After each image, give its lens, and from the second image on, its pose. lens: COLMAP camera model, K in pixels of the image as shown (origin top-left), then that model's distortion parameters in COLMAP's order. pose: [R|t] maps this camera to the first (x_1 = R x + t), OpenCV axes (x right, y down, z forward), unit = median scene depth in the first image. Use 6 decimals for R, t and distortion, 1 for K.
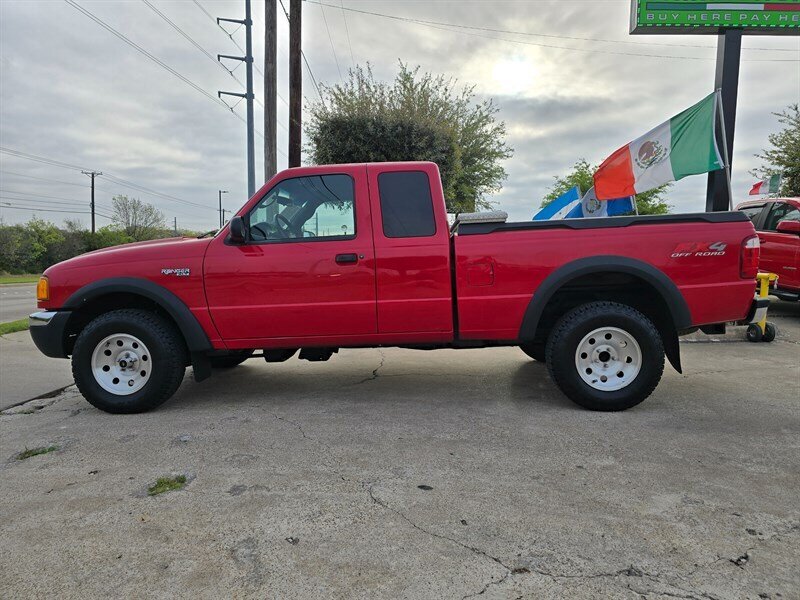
lens RADIAL K [[536.0, 0, 401.4], [0, 536.0, 299.9], [0, 0, 1]] dist [0.055299, -0.050453]
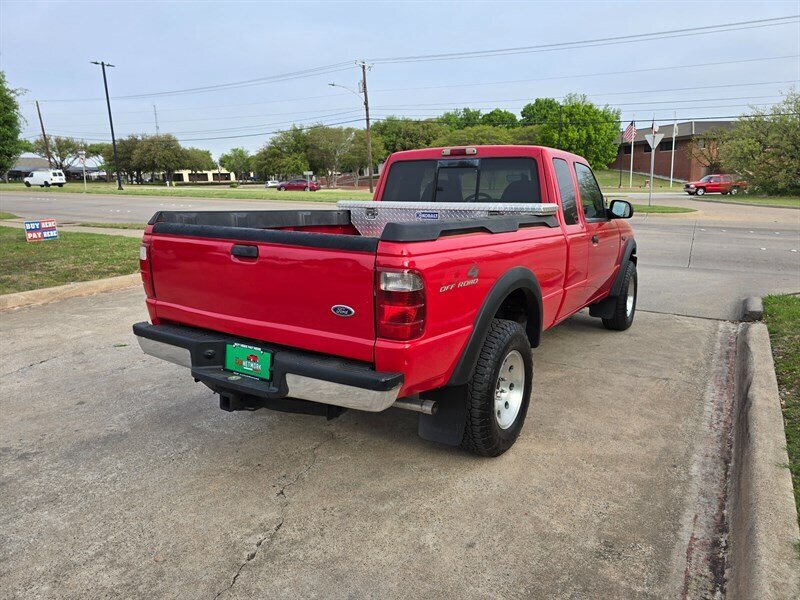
lens RADIAL K [[536.0, 0, 403.2], [0, 536.0, 294.7], [0, 0, 1]] dist [0.055299, -0.050453]
pose [[-0.491405, 0.185470, -0.850954, 1.133649], [-0.056849, 0.968147, 0.243842, -0.257380], [0.869074, 0.168201, -0.465208, 1.680643]]
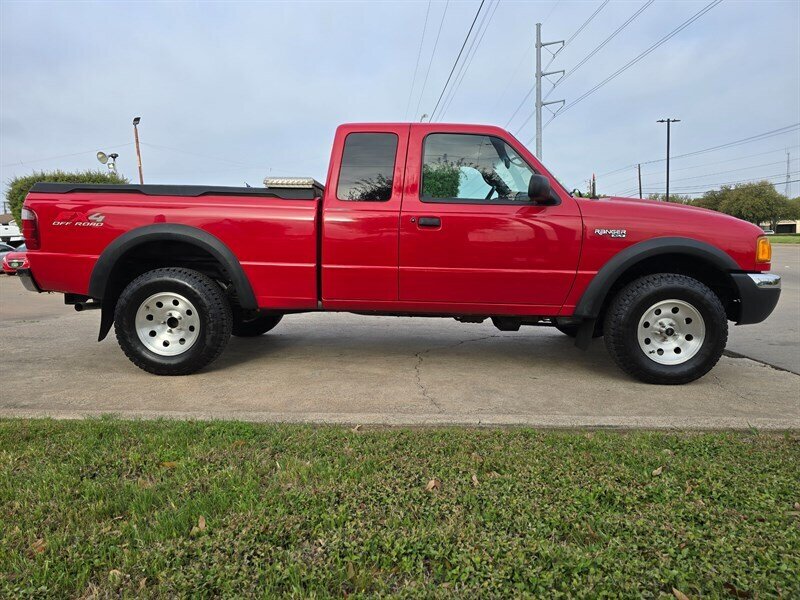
lens RADIAL K [[536.0, 0, 403.5], [0, 536.0, 296.4], [0, 0, 1]] dist [0.055299, -0.050453]
pose [[-0.999457, 0.020499, -0.025800, -0.000227], [0.015717, 0.984700, 0.173547, -0.146572], [0.028963, 0.173047, -0.984488, 2.438698]]
